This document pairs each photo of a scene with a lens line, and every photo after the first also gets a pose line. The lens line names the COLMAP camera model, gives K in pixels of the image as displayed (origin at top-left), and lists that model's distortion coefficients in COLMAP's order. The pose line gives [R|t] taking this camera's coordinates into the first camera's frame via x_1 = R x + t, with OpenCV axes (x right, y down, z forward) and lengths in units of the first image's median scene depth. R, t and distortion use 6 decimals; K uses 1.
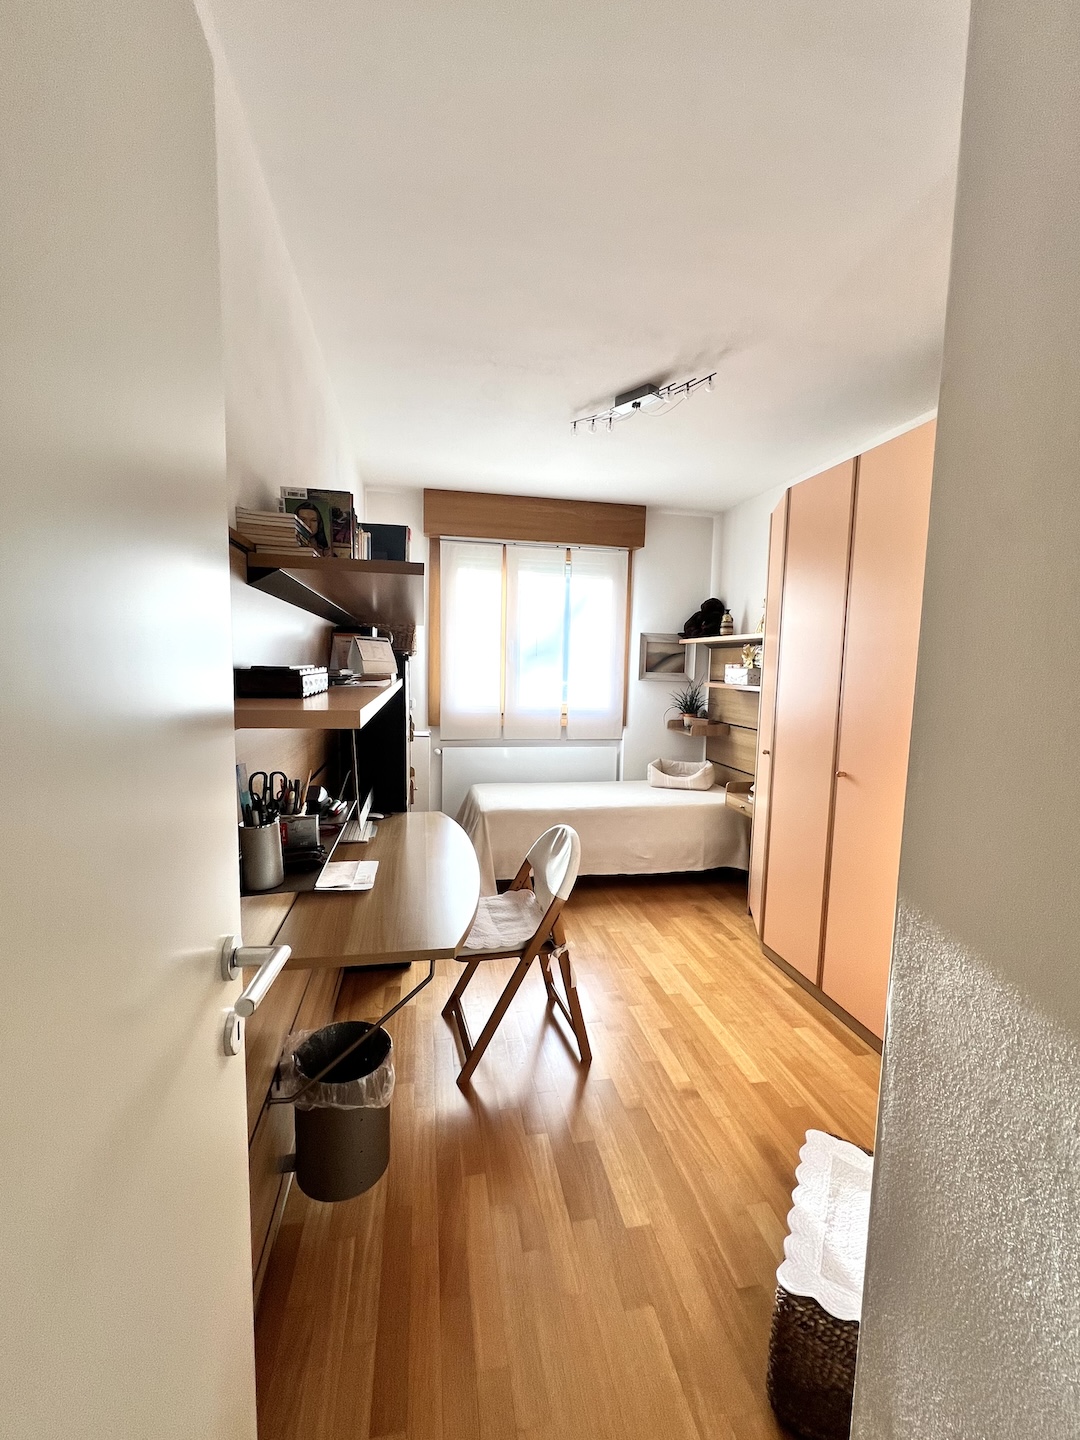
lens RADIAL K [[580.8, 0, 540.5], [0, 580.8, 718.8], [0, 0, 1]] dist [0.000342, 0.000525]
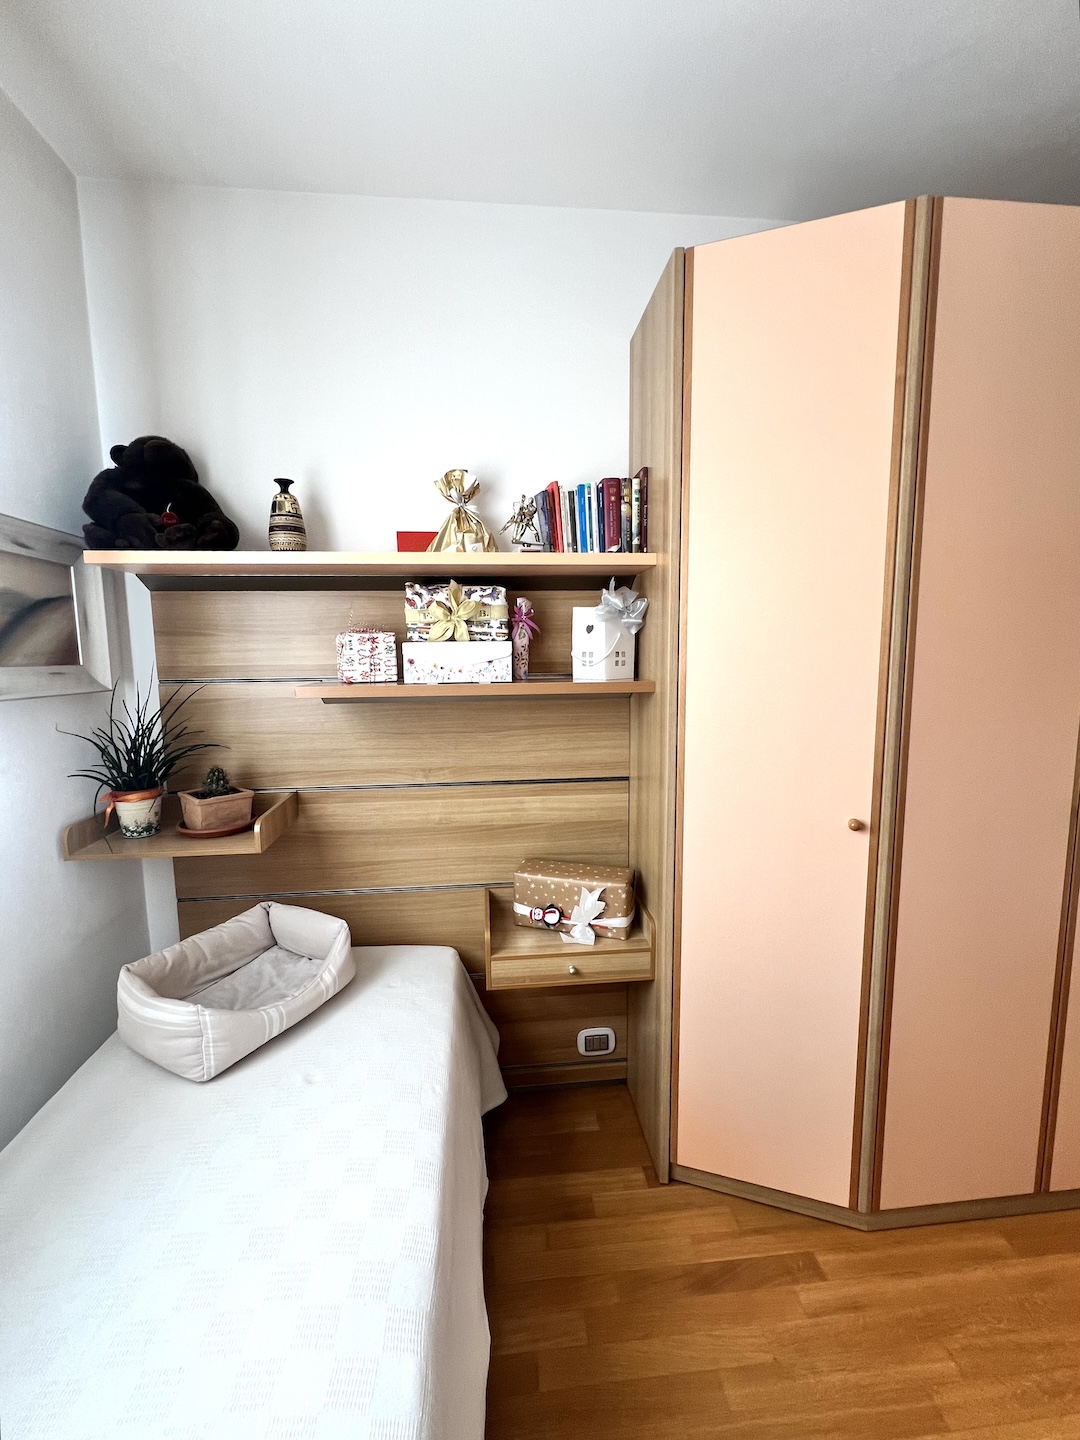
lens RADIAL K [[580.8, 0, 537.1], [0, 580.8, 721.8], [0, 0, 1]] dist [0.000342, 0.000525]
pose [[0.099603, -0.143950, 0.984560, -0.047448], [0.107283, 0.985266, 0.133200, -0.086819], [-0.989227, 0.092359, 0.113579, 0.984748]]
